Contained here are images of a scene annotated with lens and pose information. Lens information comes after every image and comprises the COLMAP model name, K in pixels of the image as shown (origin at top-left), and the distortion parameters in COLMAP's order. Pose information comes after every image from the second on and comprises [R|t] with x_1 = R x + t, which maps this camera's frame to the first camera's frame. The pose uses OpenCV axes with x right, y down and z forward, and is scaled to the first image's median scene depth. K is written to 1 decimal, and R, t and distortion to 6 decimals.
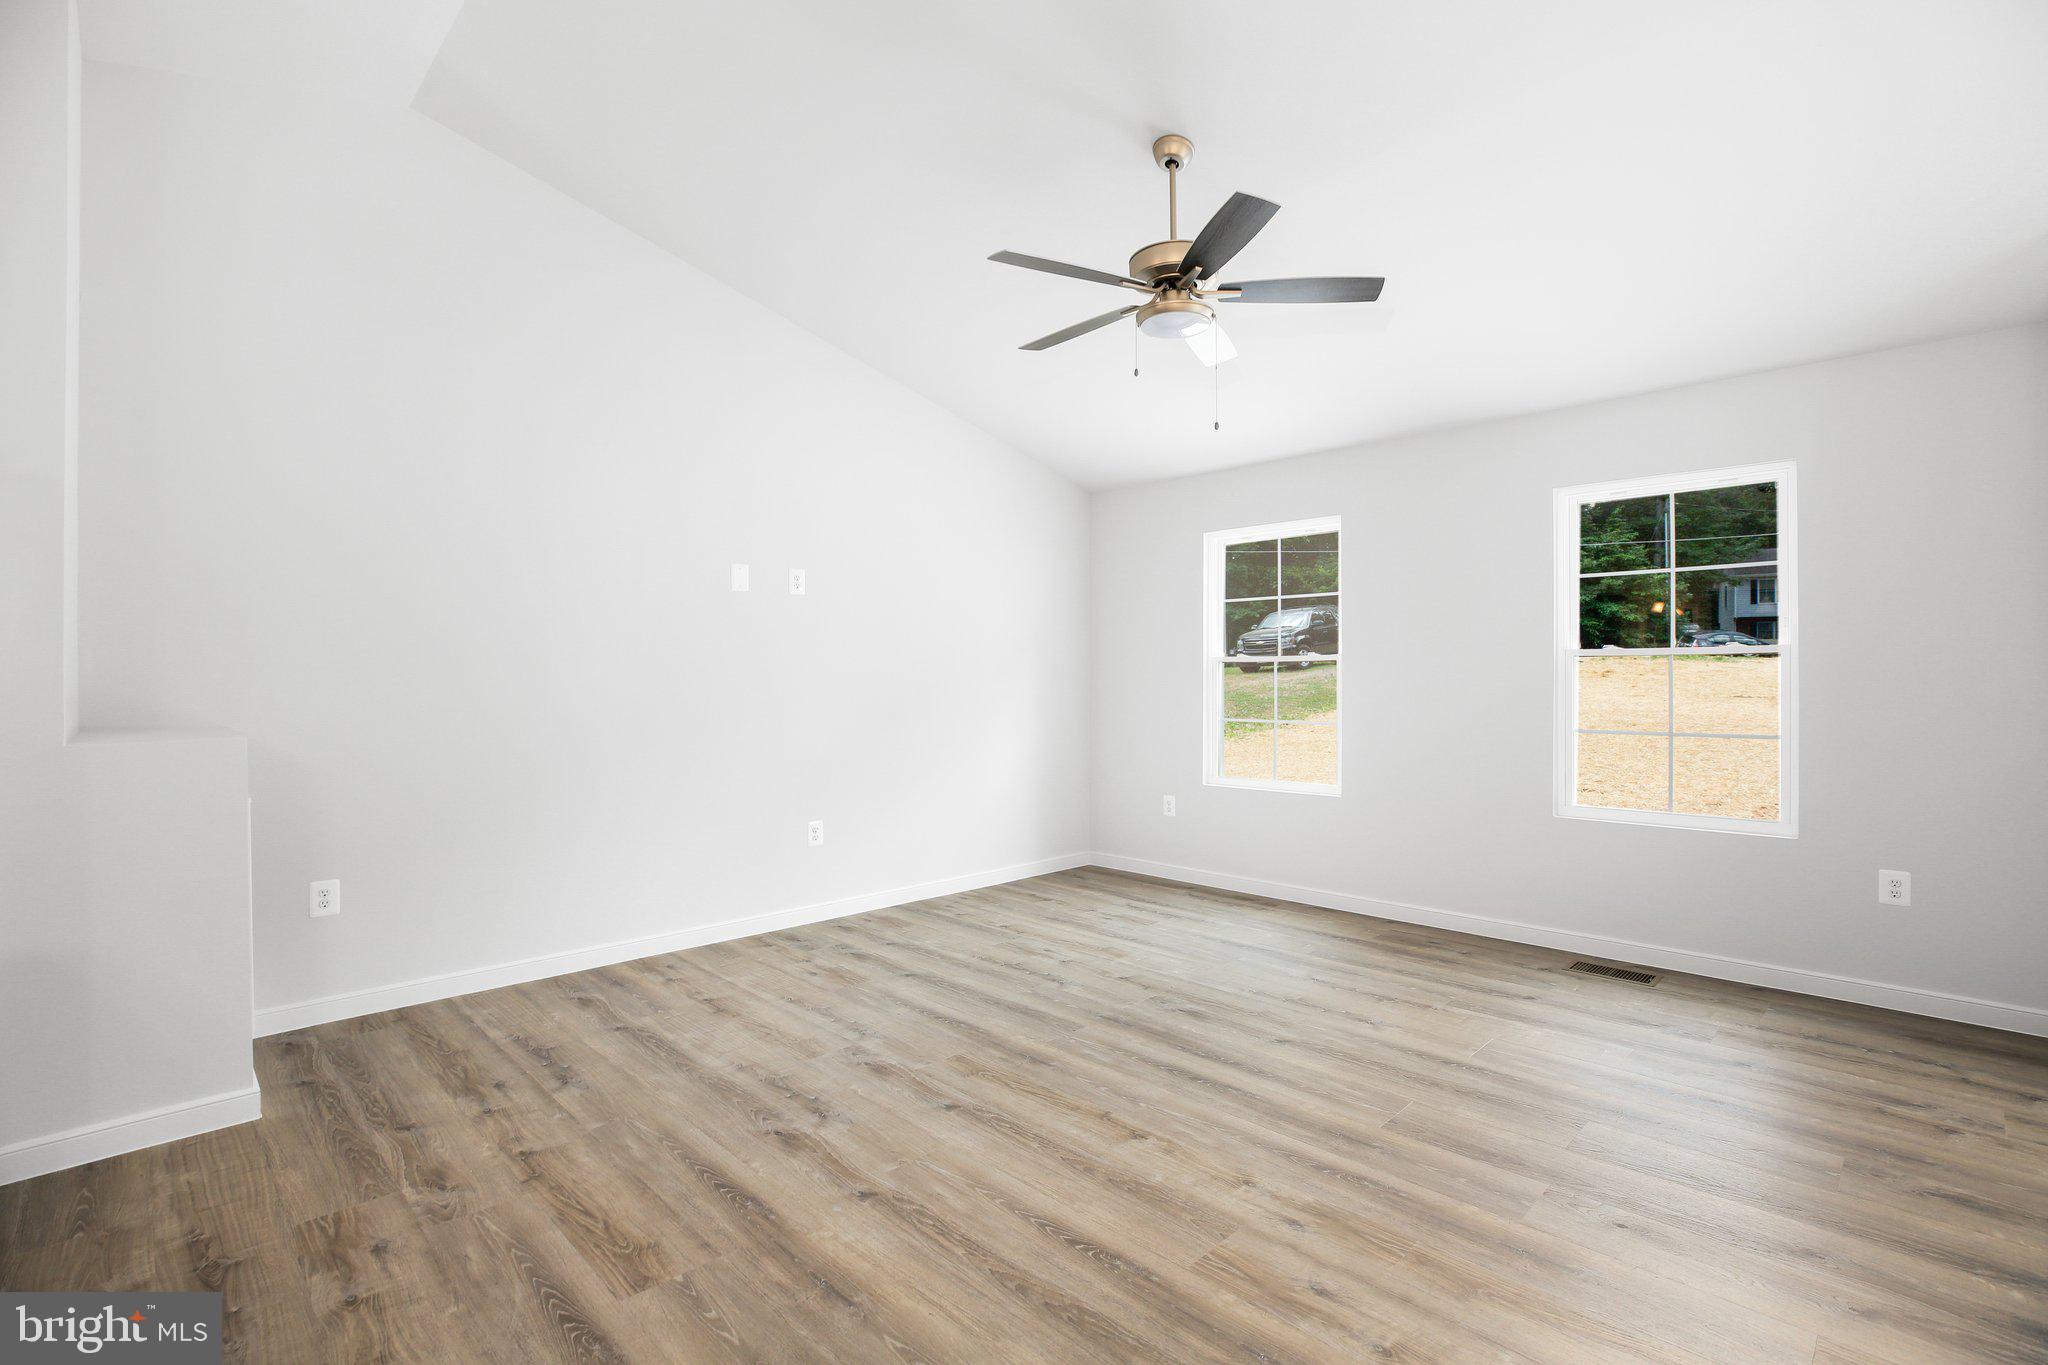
lens RADIAL K [[935.0, 0, 1040.5], [0, 935.0, 691.8], [0, 0, 1]] dist [-0.038228, 0.010086]
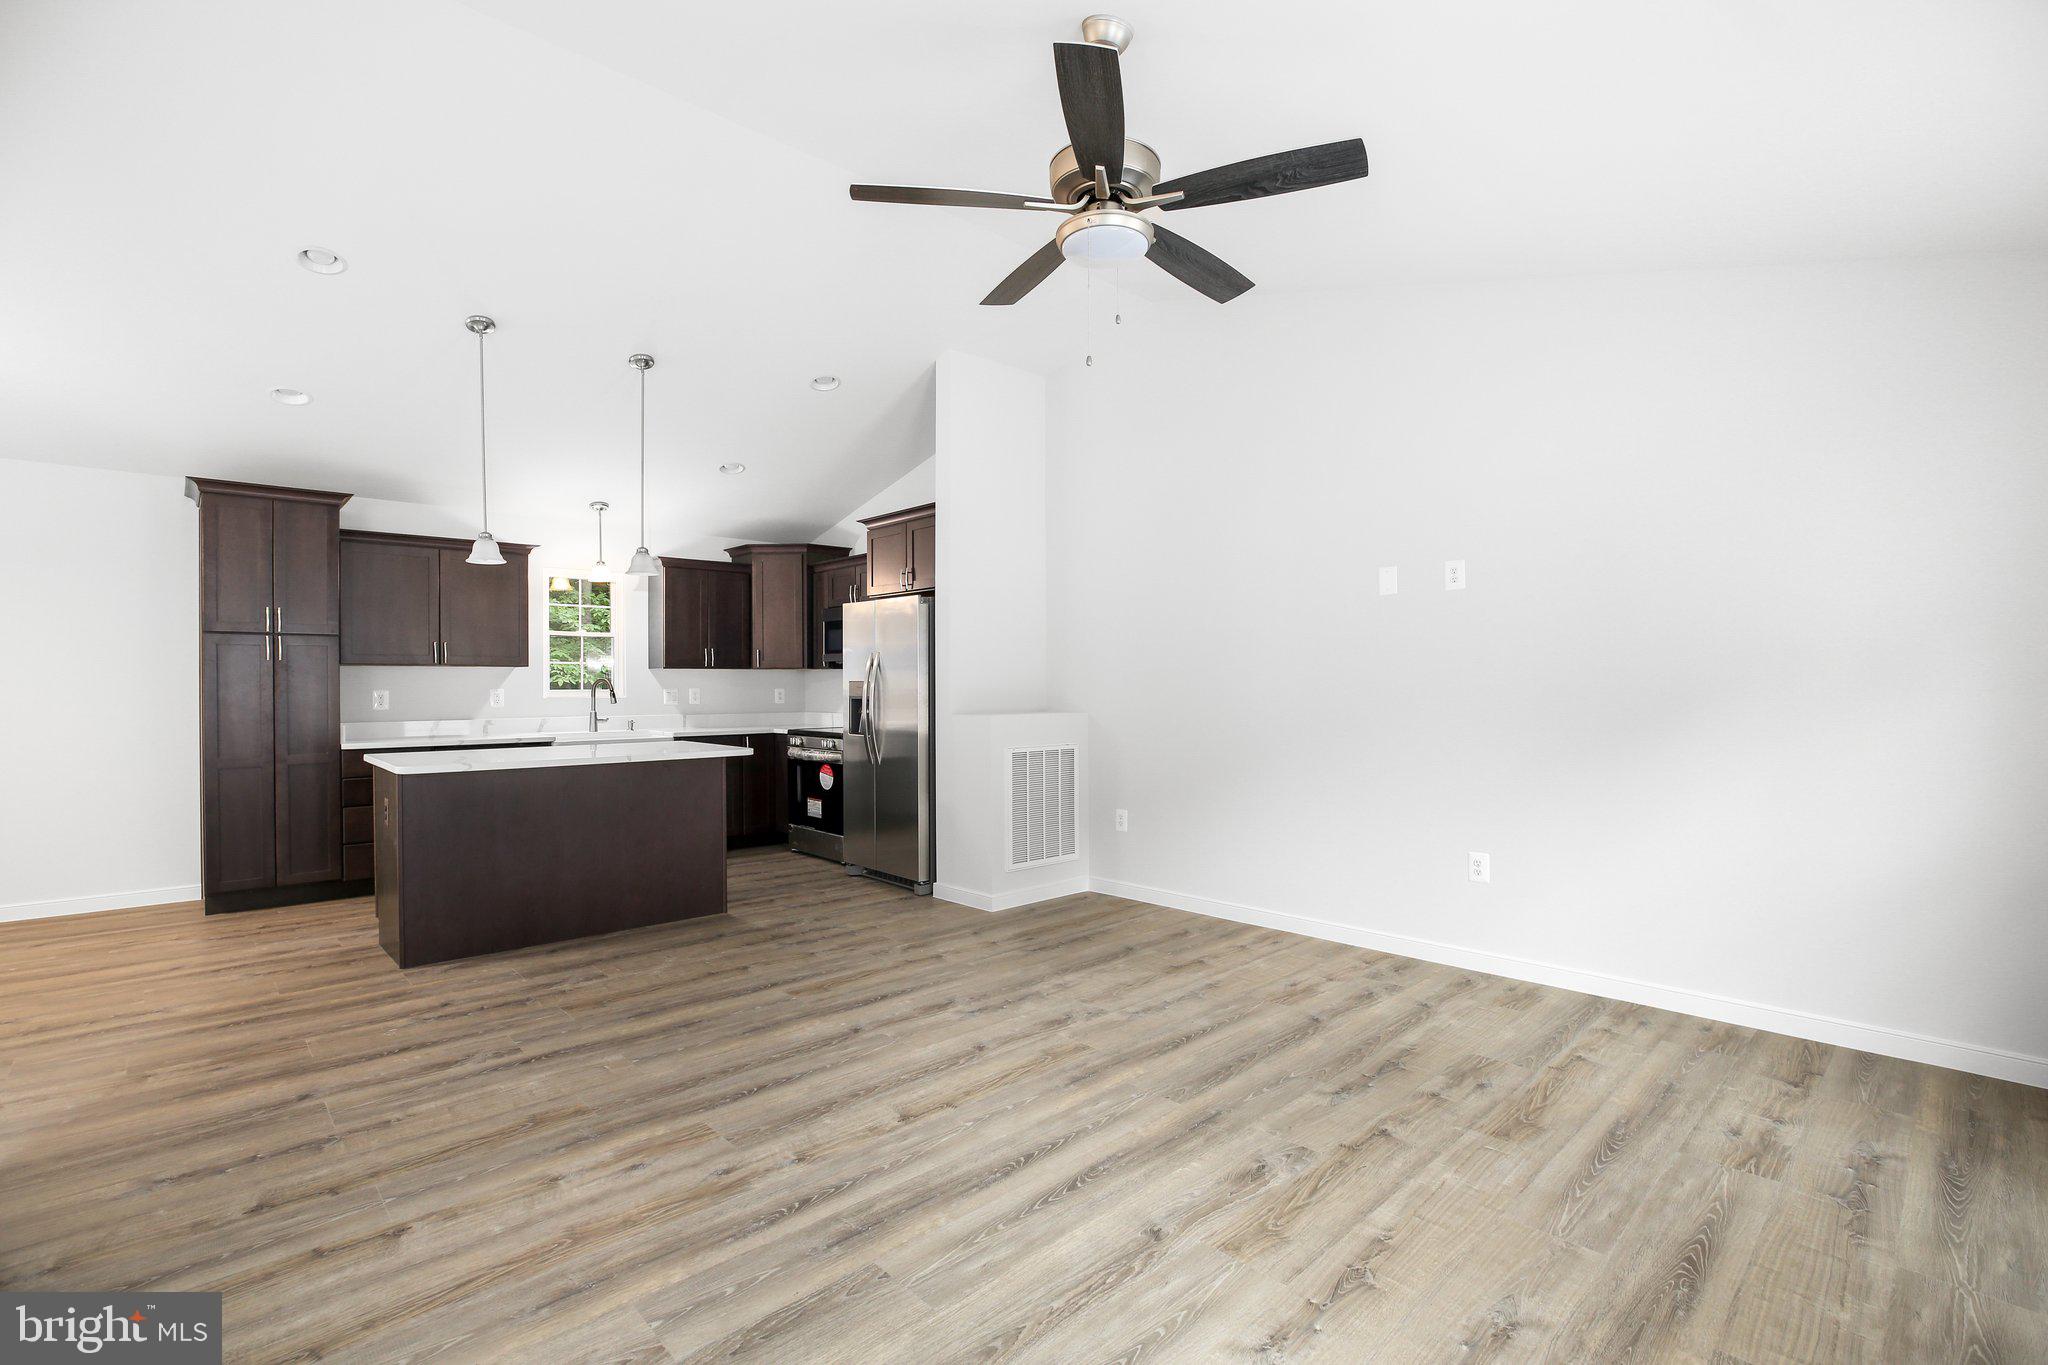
lens RADIAL K [[935.0, 0, 1035.1], [0, 935.0, 683.7], [0, 0, 1]] dist [-0.038228, 0.010086]
pose [[-0.026446, -0.000989, -0.999650, 1.041400], [-0.011361, 0.999935, -0.000689, -0.016183], [0.999586, 0.011339, -0.026456, 1.049994]]
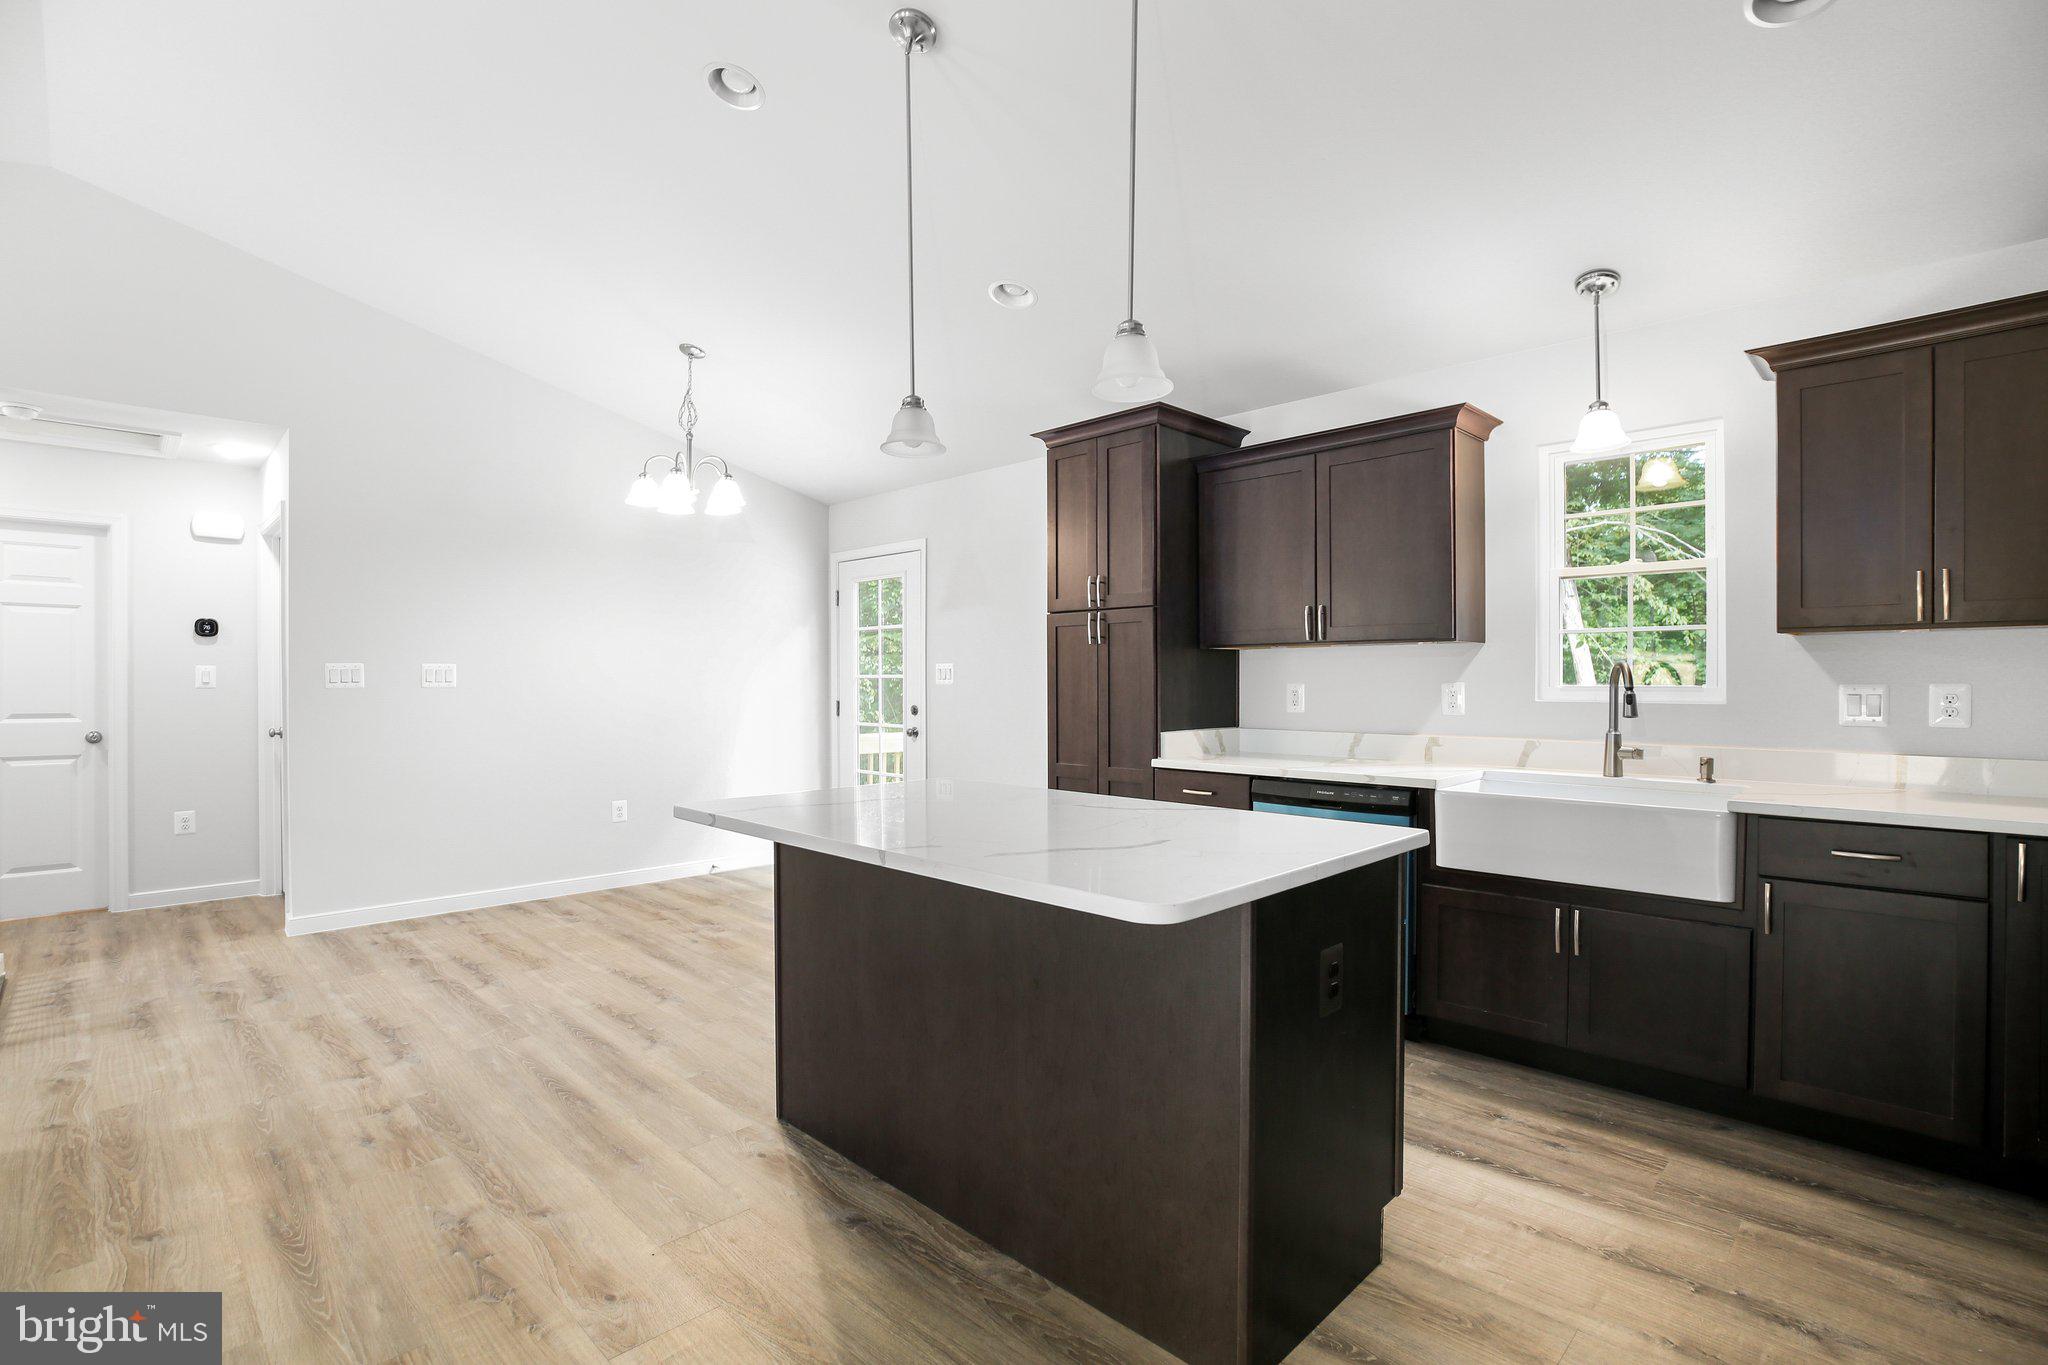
lens RADIAL K [[955.7, 0, 1036.5], [0, 955.7, 687.7], [0, 0, 1]] dist [-0.040346, 0.011454]
pose [[-0.999960, 0.000738, -0.008903, -0.627399], [0.000531, 0.999730, 0.023224, -0.013879], [0.008917, 0.023218, -0.999691, 0.969689]]
